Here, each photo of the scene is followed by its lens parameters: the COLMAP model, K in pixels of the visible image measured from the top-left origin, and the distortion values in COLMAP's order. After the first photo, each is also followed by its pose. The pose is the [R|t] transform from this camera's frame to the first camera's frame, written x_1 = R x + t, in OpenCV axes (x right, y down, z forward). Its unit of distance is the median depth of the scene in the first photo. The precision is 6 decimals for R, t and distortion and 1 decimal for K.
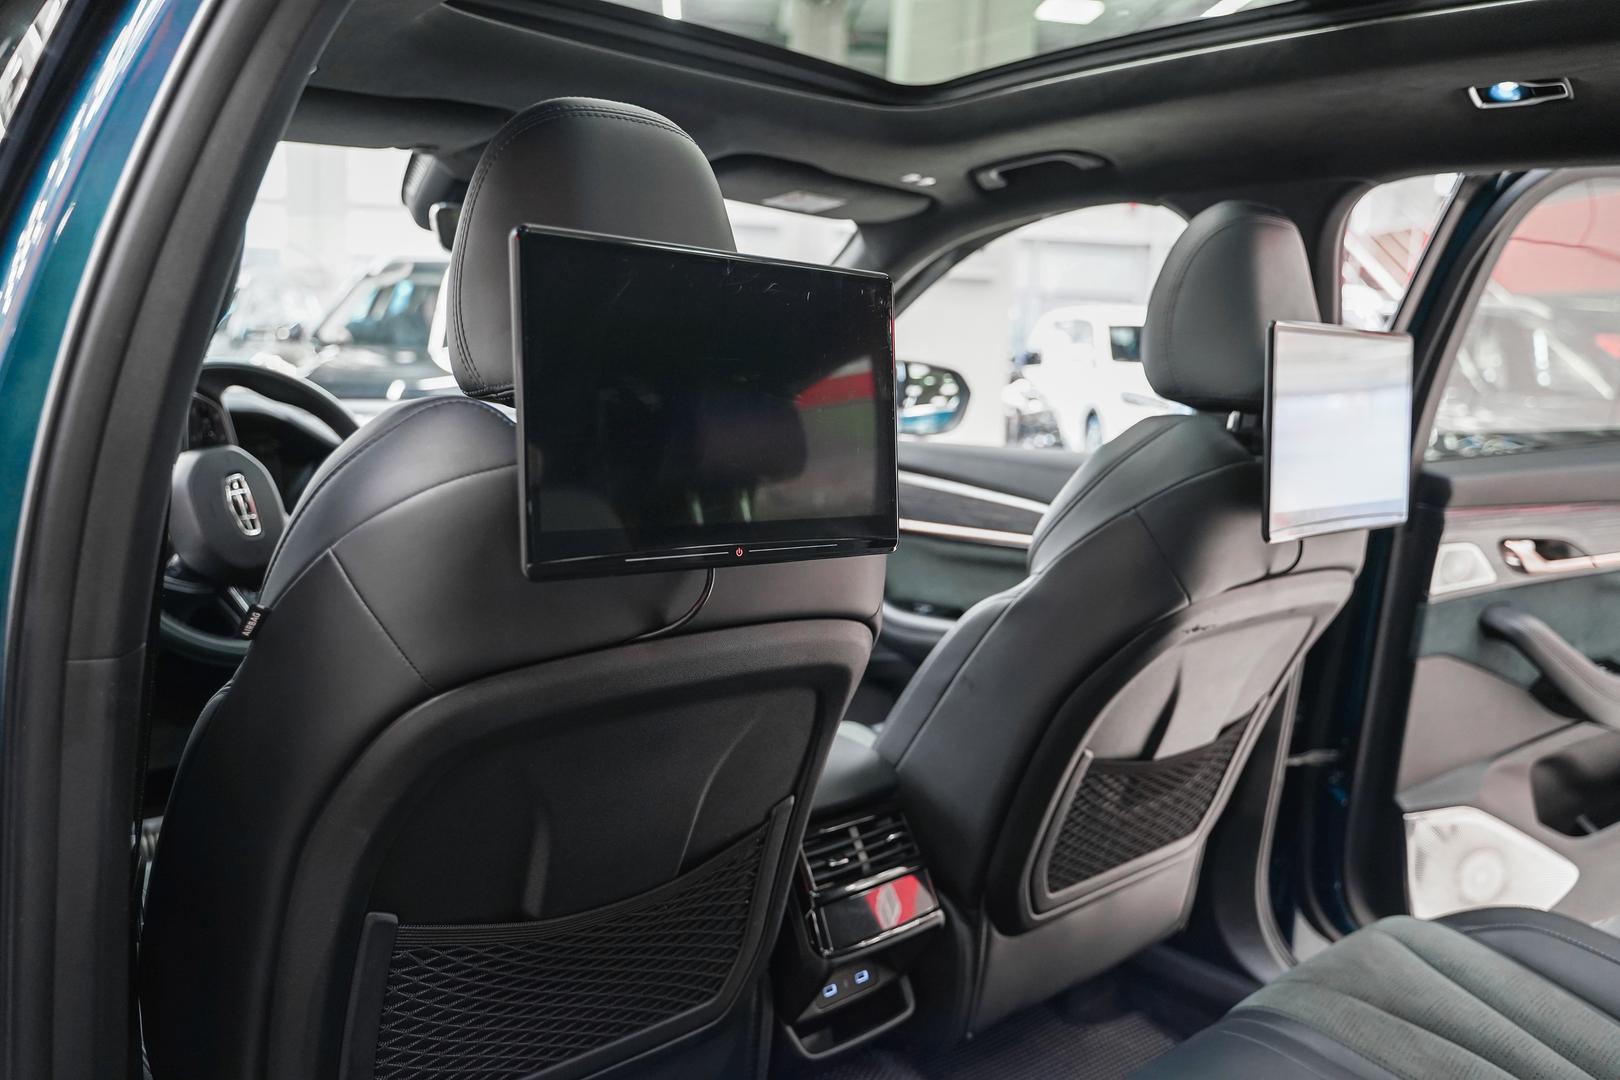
lens RADIAL K [[1285.0, 0, 813.8], [0, 1285.0, 535.2], [0, 0, 1]] dist [-0.004421, -0.005180]
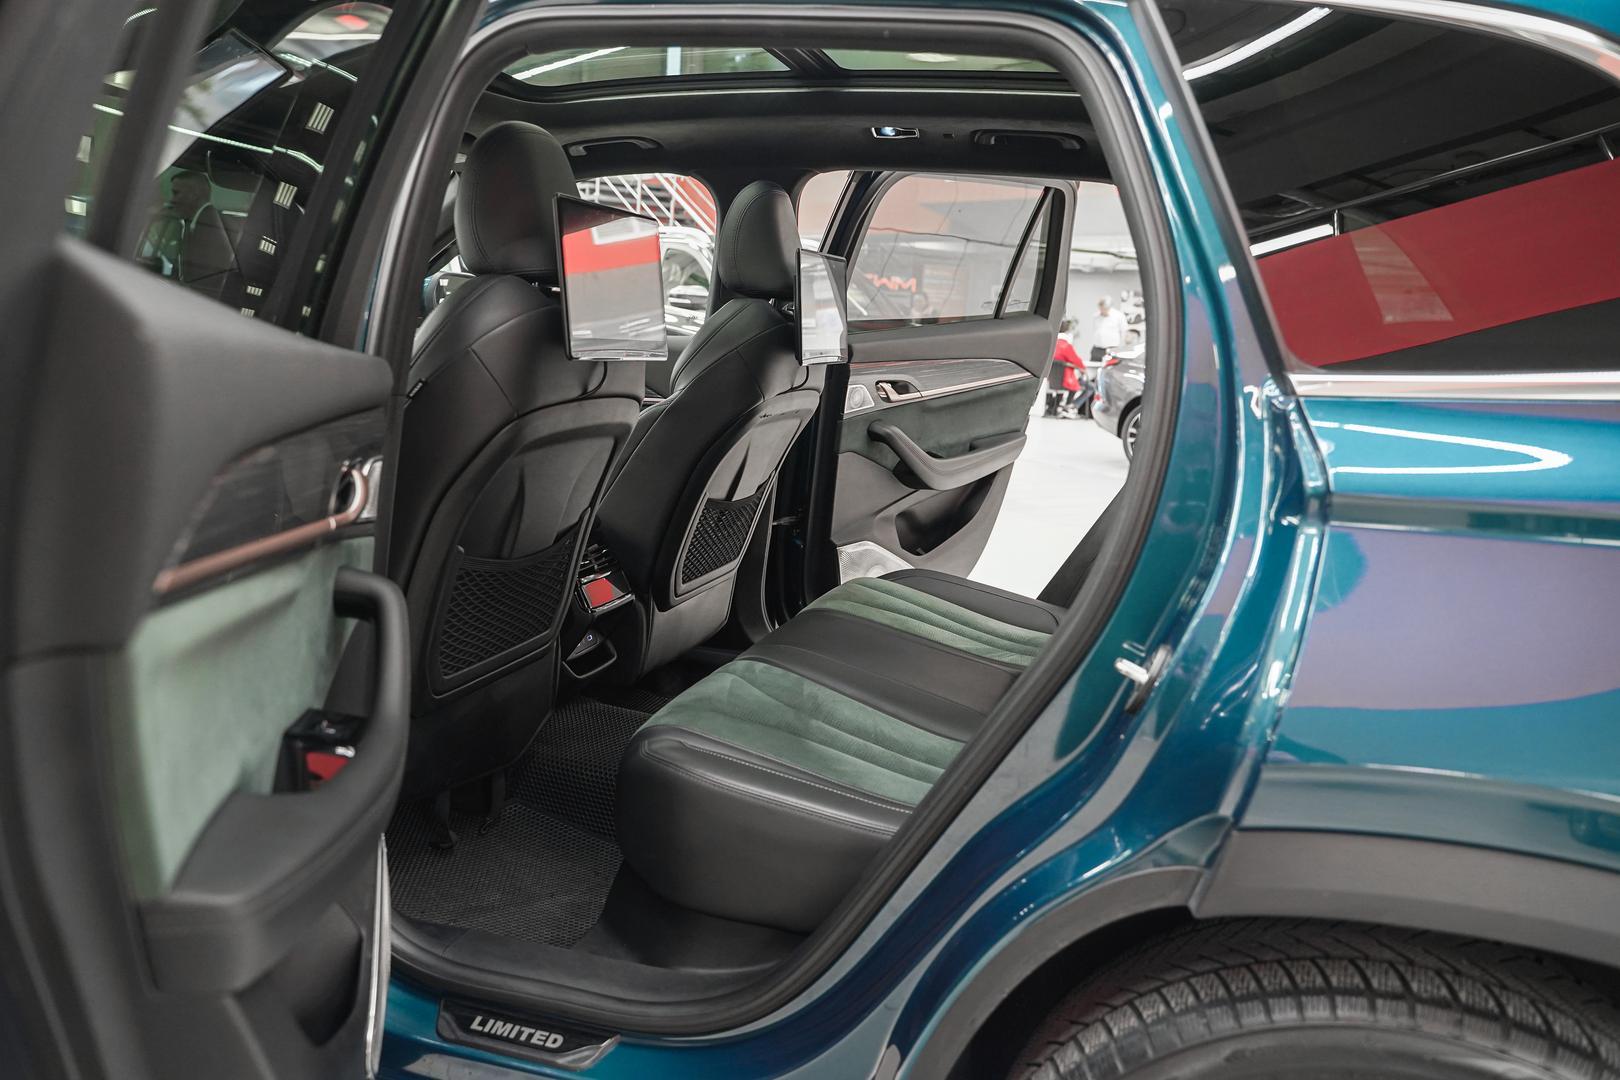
lens RADIAL K [[1285.0, 0, 807.9], [0, 1285.0, 527.2], [0, 0, 1]] dist [-0.004421, -0.005180]
pose [[0.867929, -0.081171, 0.490010, -0.506470], [0.059235, 0.996431, 0.060141, 0.111604], [-0.493143, -0.023172, 0.869640, -0.571973]]
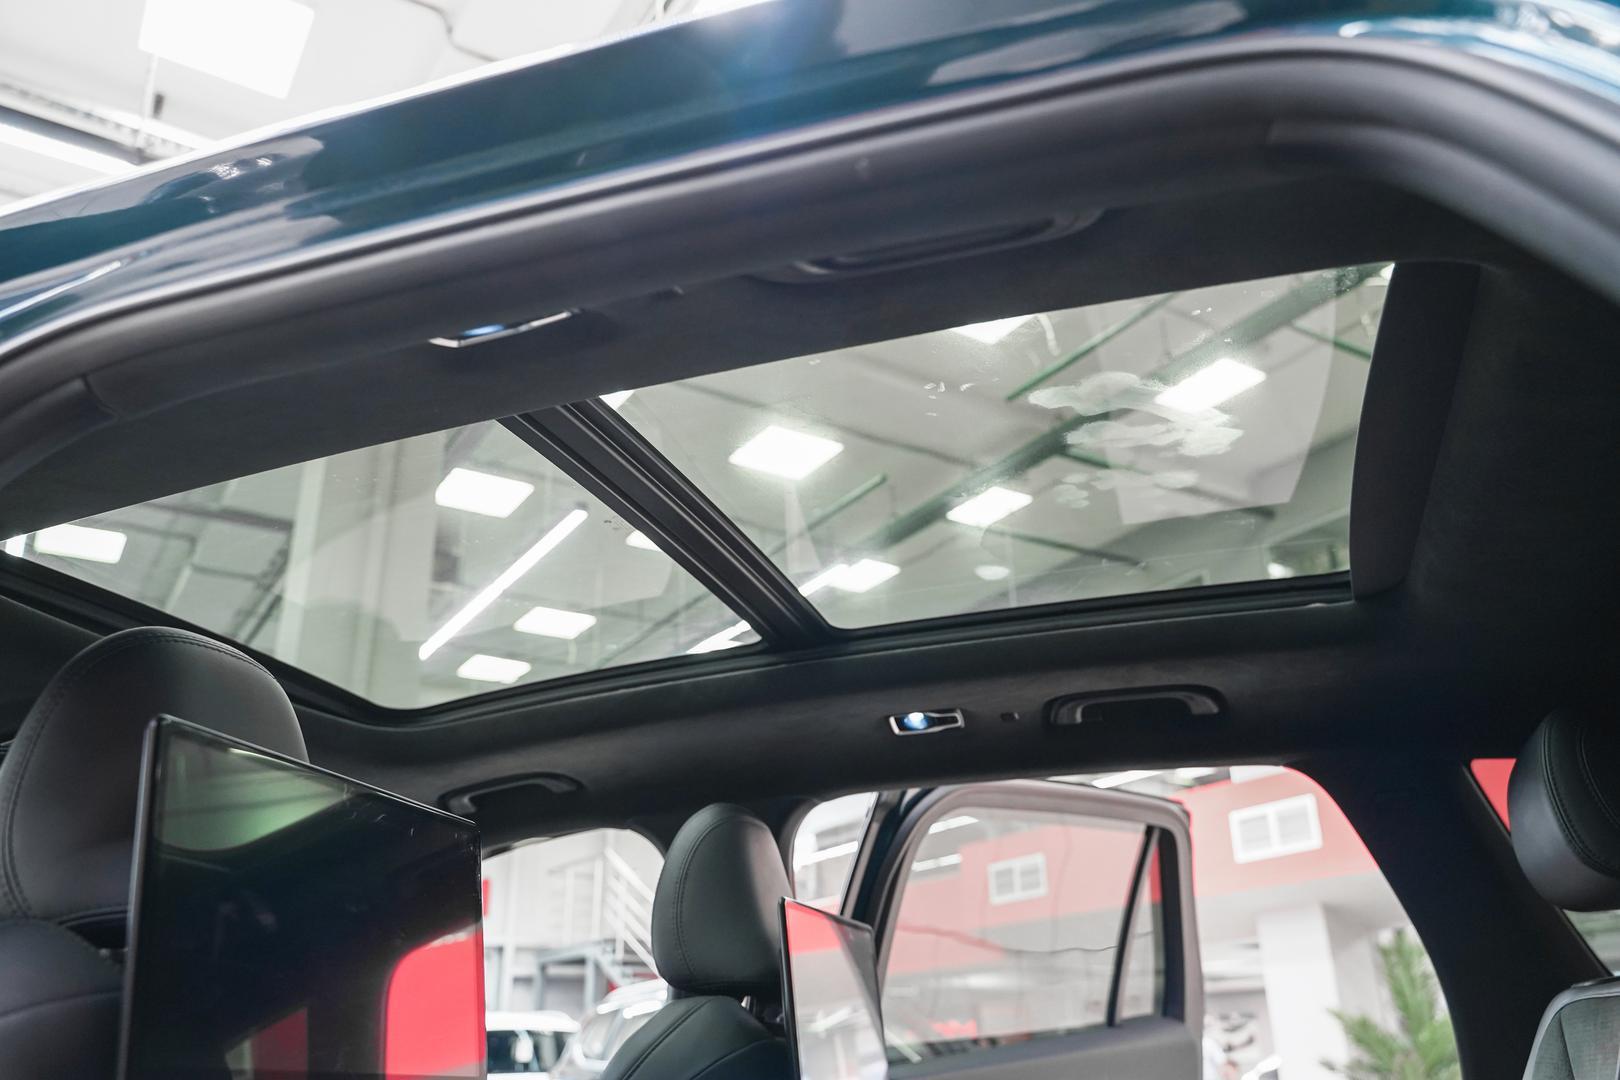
lens RADIAL K [[1285.0, 0, 809.6], [0, 1285.0, 537.7], [0, 0, 1]] dist [-0.004421, -0.005180]
pose [[0.884136, 0.117306, 0.452264, -0.131278], [0.131496, 0.866370, -0.481779, 0.083872], [-0.448344, 0.485429, 0.750564, 0.010872]]
